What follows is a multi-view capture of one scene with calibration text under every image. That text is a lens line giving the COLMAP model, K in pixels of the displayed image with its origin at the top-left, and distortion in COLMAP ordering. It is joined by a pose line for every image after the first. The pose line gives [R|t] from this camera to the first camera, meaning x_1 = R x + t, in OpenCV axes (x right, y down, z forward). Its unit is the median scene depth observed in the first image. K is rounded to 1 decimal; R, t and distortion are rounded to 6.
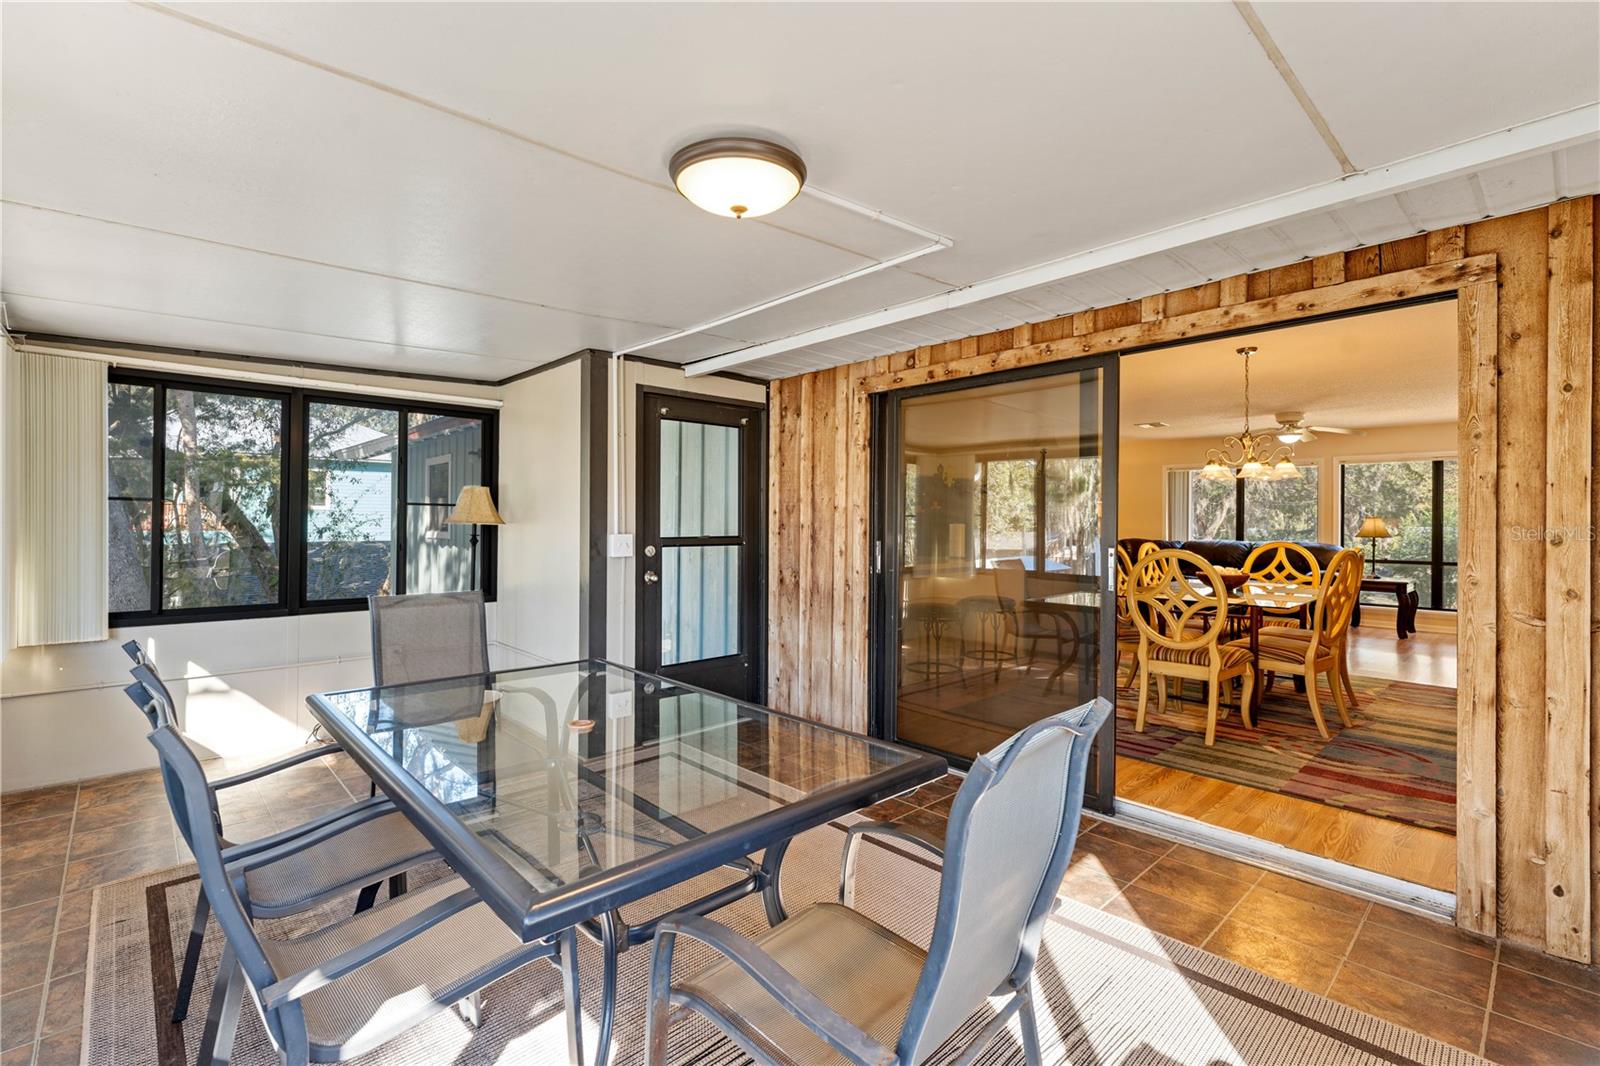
lens RADIAL K [[713.3, 0, 797.9], [0, 713.3, 522.0], [0, 0, 1]] dist [-0.000624, 0.000445]
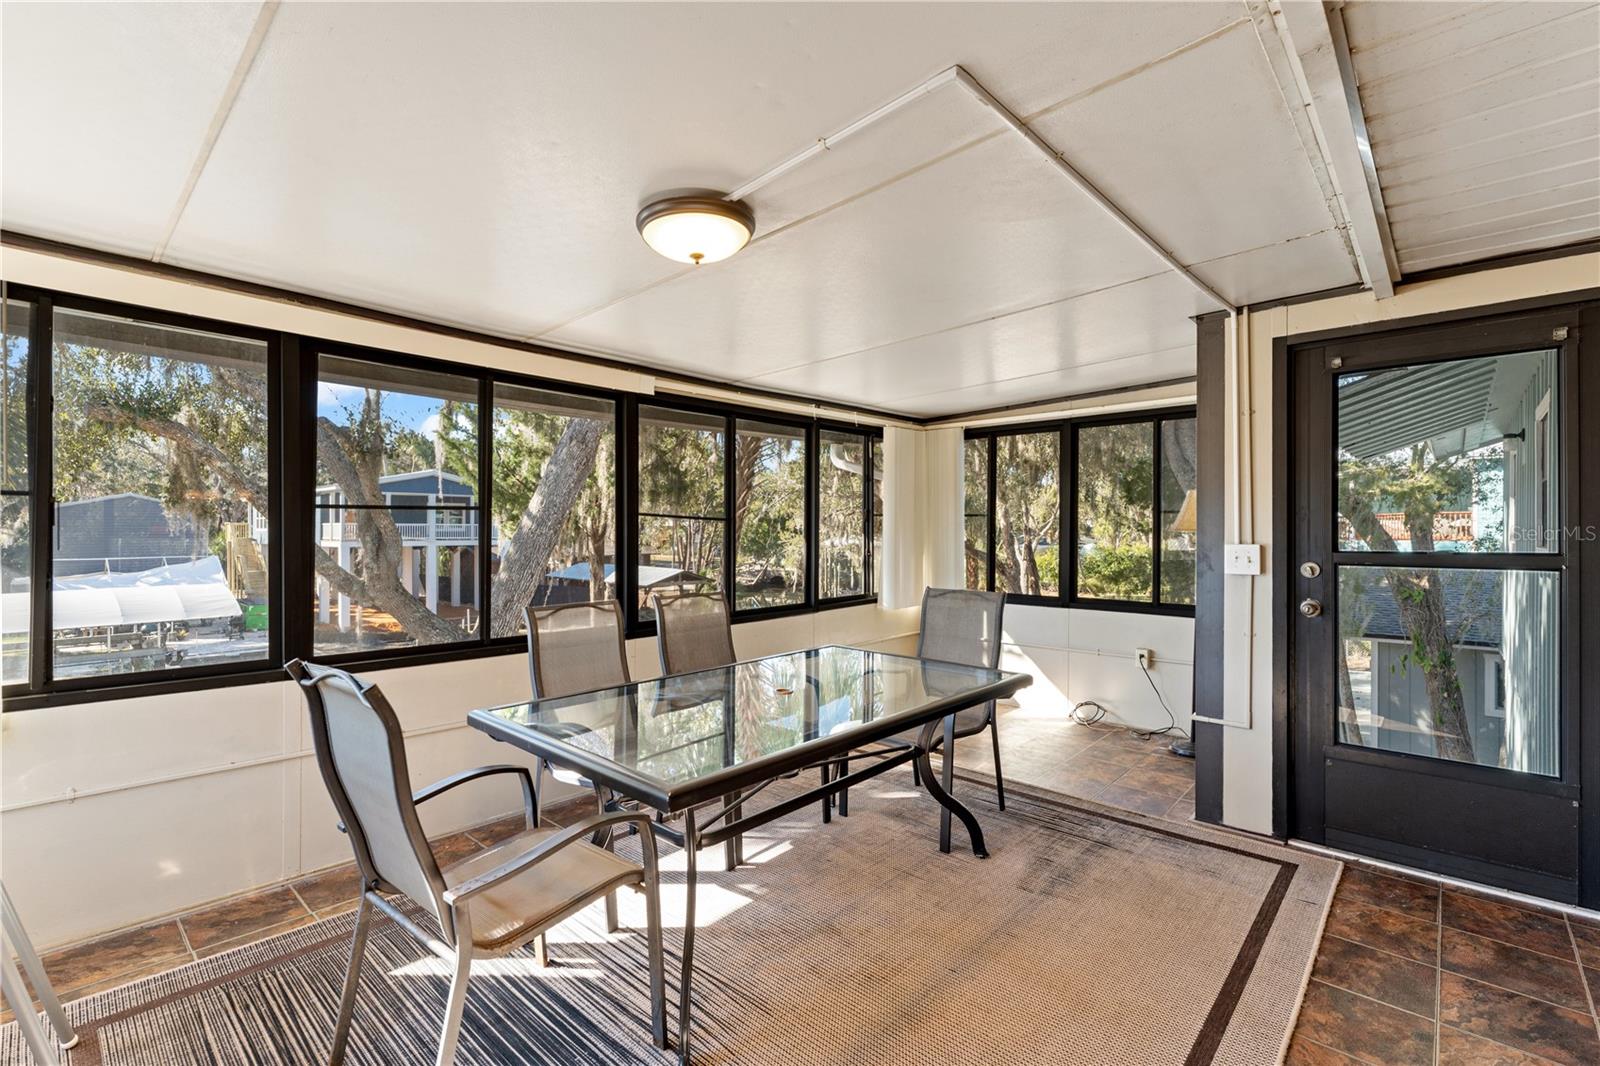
lens RADIAL K [[719.1, 0, 797.4], [0, 719.1, 533.0], [0, 0, 1]] dist [-0.000221, -0.000033]
pose [[0.068096, -0.002536, -0.997676, 0.623821], [0.001375, 0.999996, -0.002448, 0.008355], [0.997678, -0.001205, 0.068100, 0.611156]]
